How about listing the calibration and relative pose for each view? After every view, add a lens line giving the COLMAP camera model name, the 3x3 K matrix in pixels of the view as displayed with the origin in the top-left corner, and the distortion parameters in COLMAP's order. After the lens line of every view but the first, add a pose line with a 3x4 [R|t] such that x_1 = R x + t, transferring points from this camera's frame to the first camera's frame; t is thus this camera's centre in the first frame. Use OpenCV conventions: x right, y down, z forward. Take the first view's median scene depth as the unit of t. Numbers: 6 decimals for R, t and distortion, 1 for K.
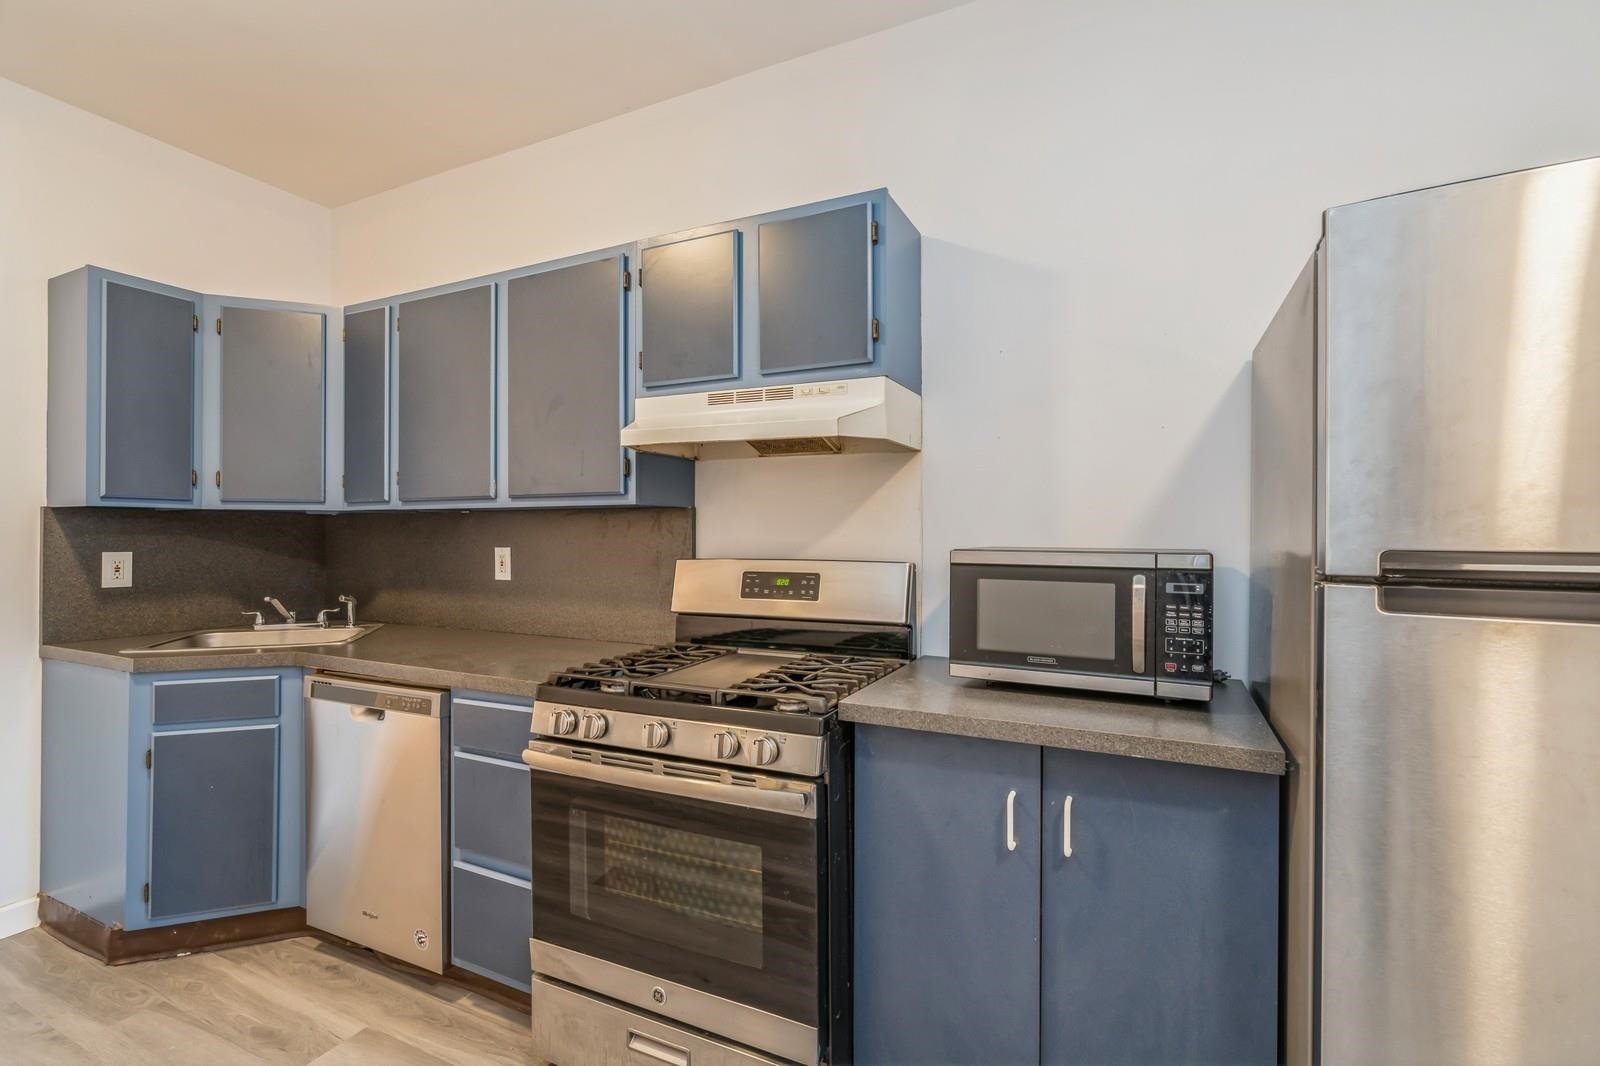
lens RADIAL K [[718.0, 0, 800.0], [0, 718.0, 533.0], [0, 0, 1]] dist [0.000169, 0.000921]
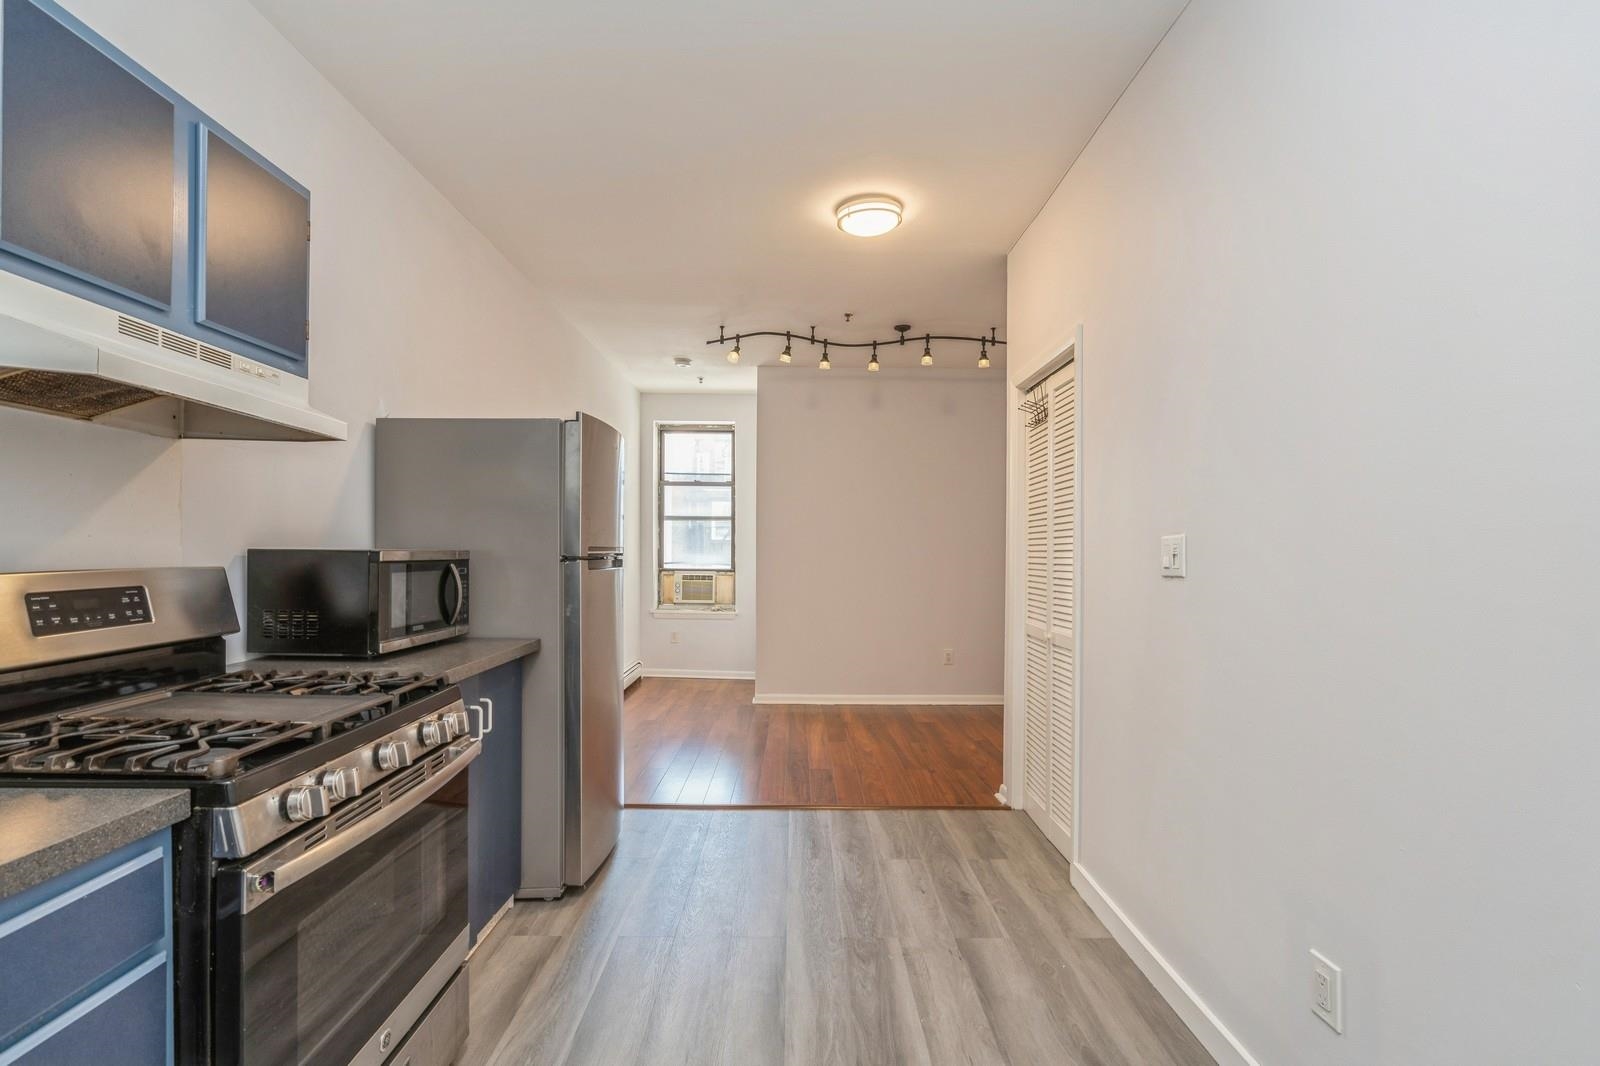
lens RADIAL K [[745.9, 0, 804.7], [0, 745.9, 555.3], [0, 0, 1]] dist [0.000296, 0.000739]
pose [[-0.448670, -0.014849, 0.893574, -0.947497], [-0.012203, 0.999871, 0.010488, 0.007135], [-0.893614, -0.006199, -0.448793, 0.706254]]
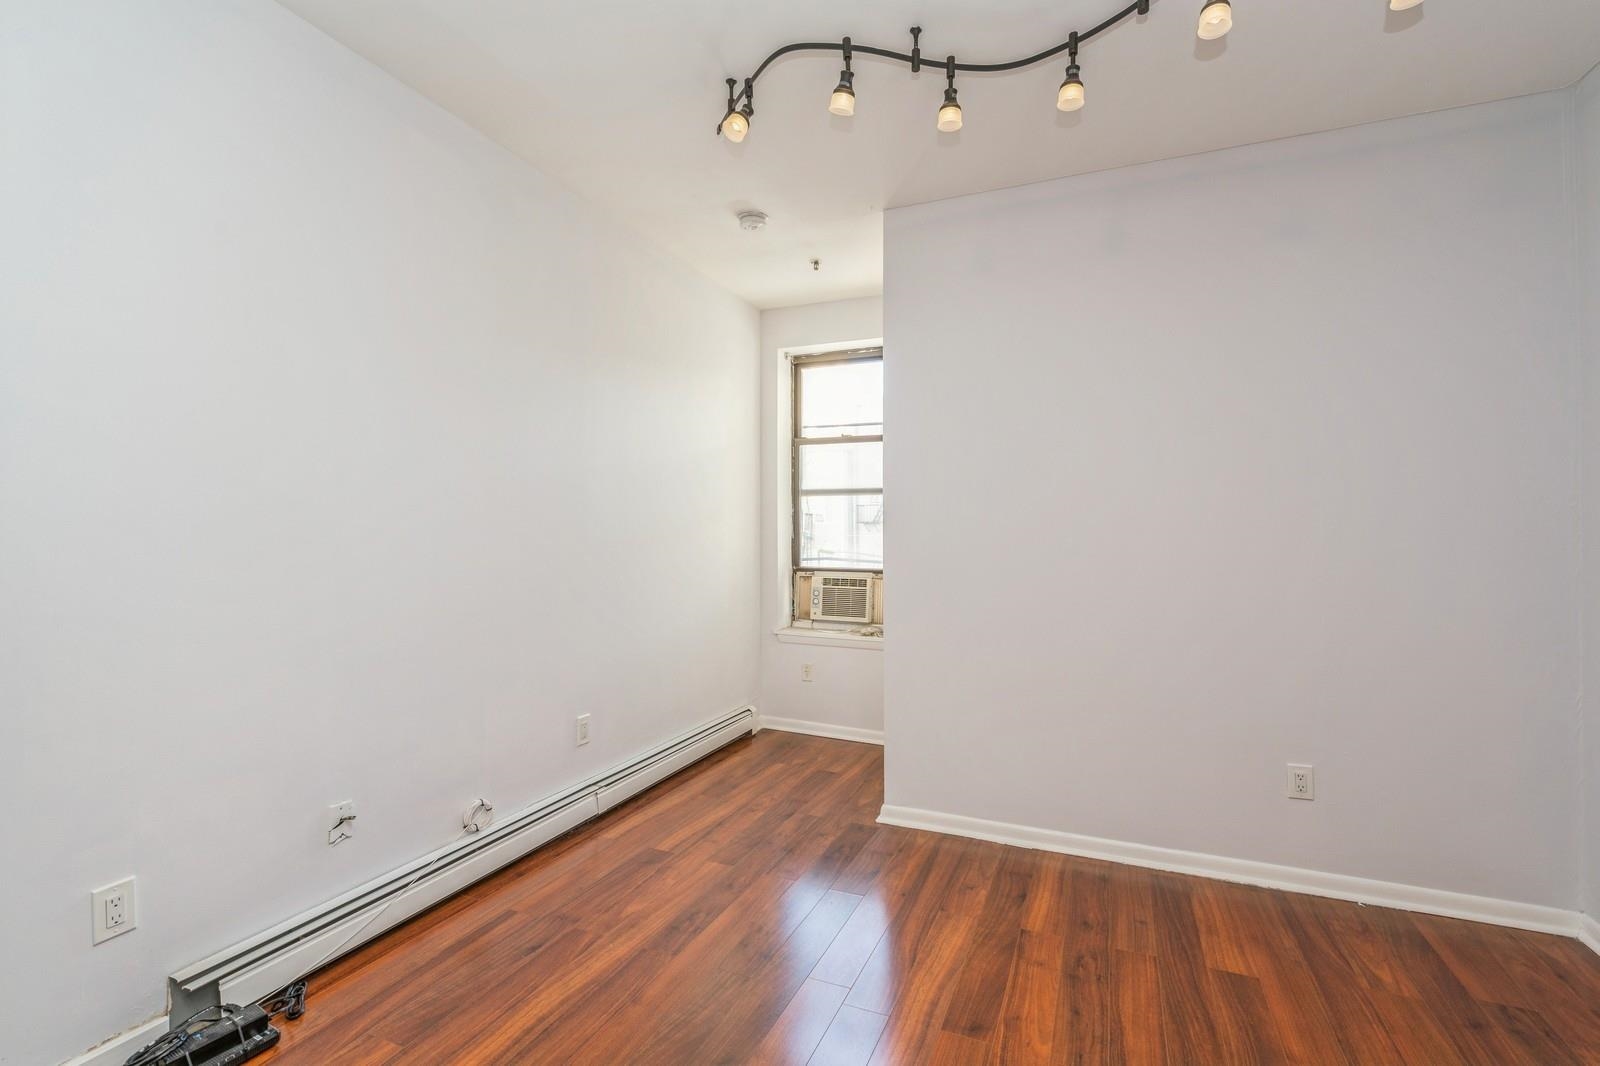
lens RADIAL K [[720.9, 0, 806.5], [0, 720.9, 529.3], [0, 0, 1]] dist [-0.002934, 0.000303]
pose [[-0.050751, 0.001135, 0.998711, 0.201544], [-0.006380, 0.999979, -0.001461, -0.003802], [-0.998691, -0.006446, -0.050743, -0.189838]]
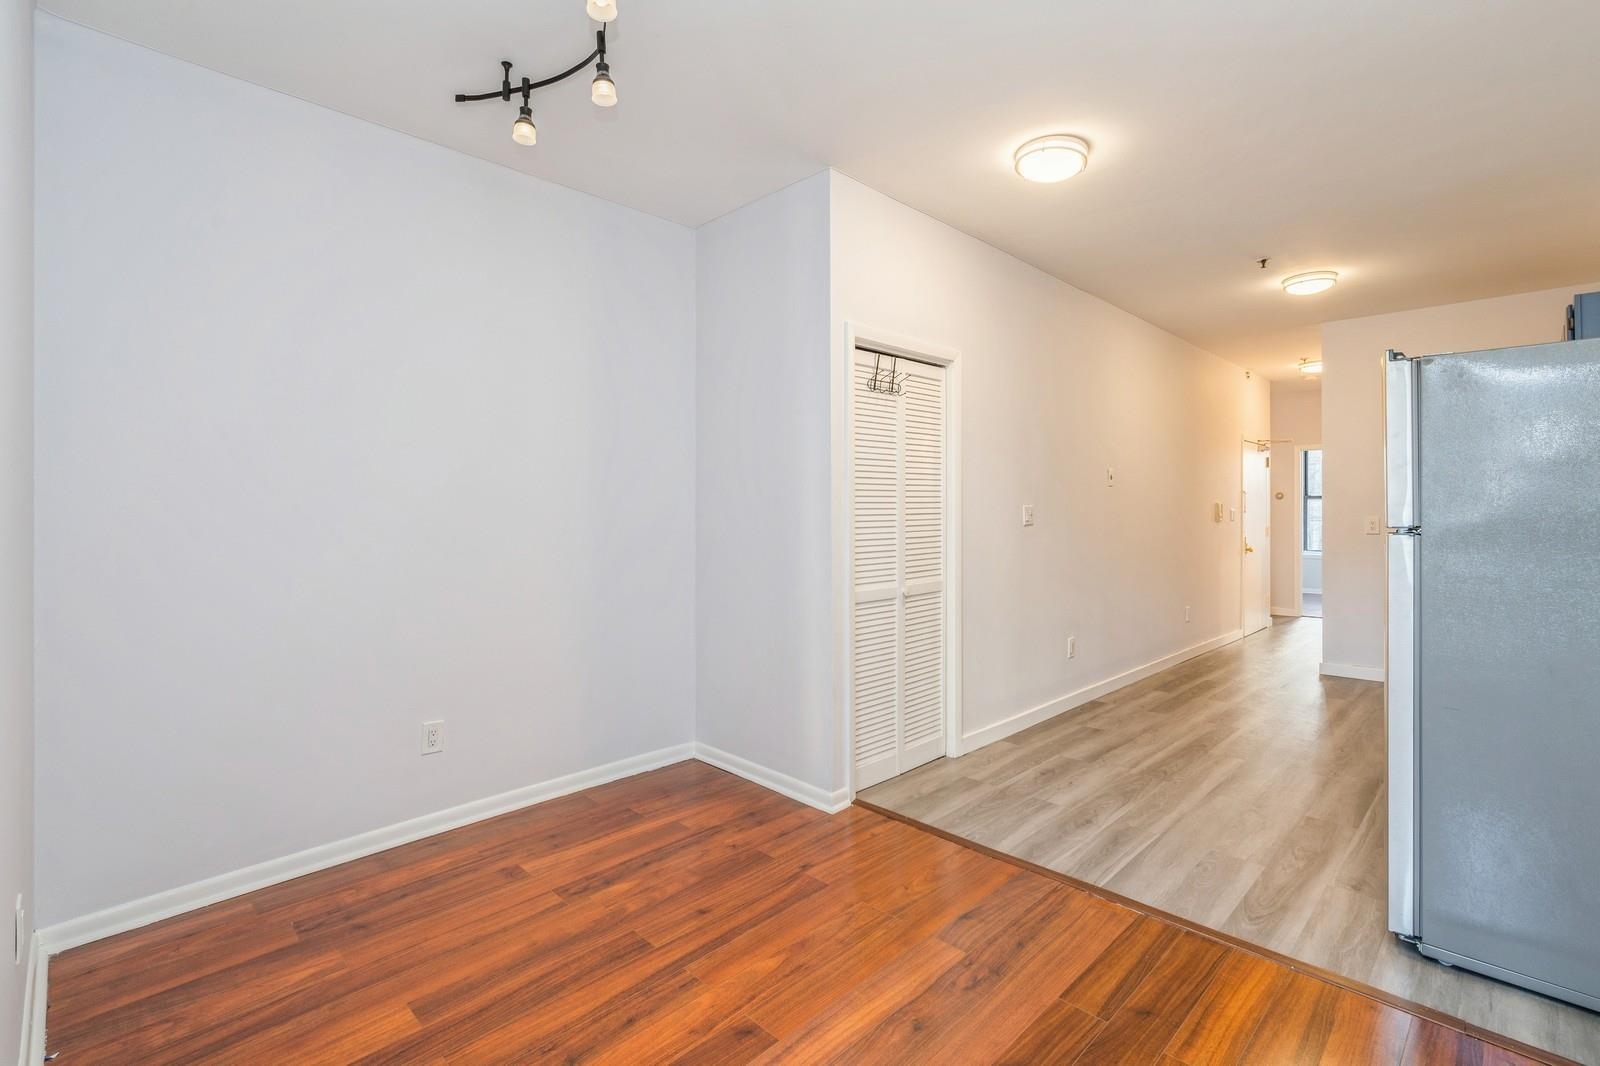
lens RADIAL K [[730.1, 0, 814.1], [0, 730.1, 519.3], [0, 0, 1]] dist [0.001734, 0.000747]
pose [[-0.318484, 0.007322, -0.947900, 1.861128], [0.006400, 0.999964, 0.005574, 0.008152], [0.947907, -0.004291, -0.318519, -0.097028]]
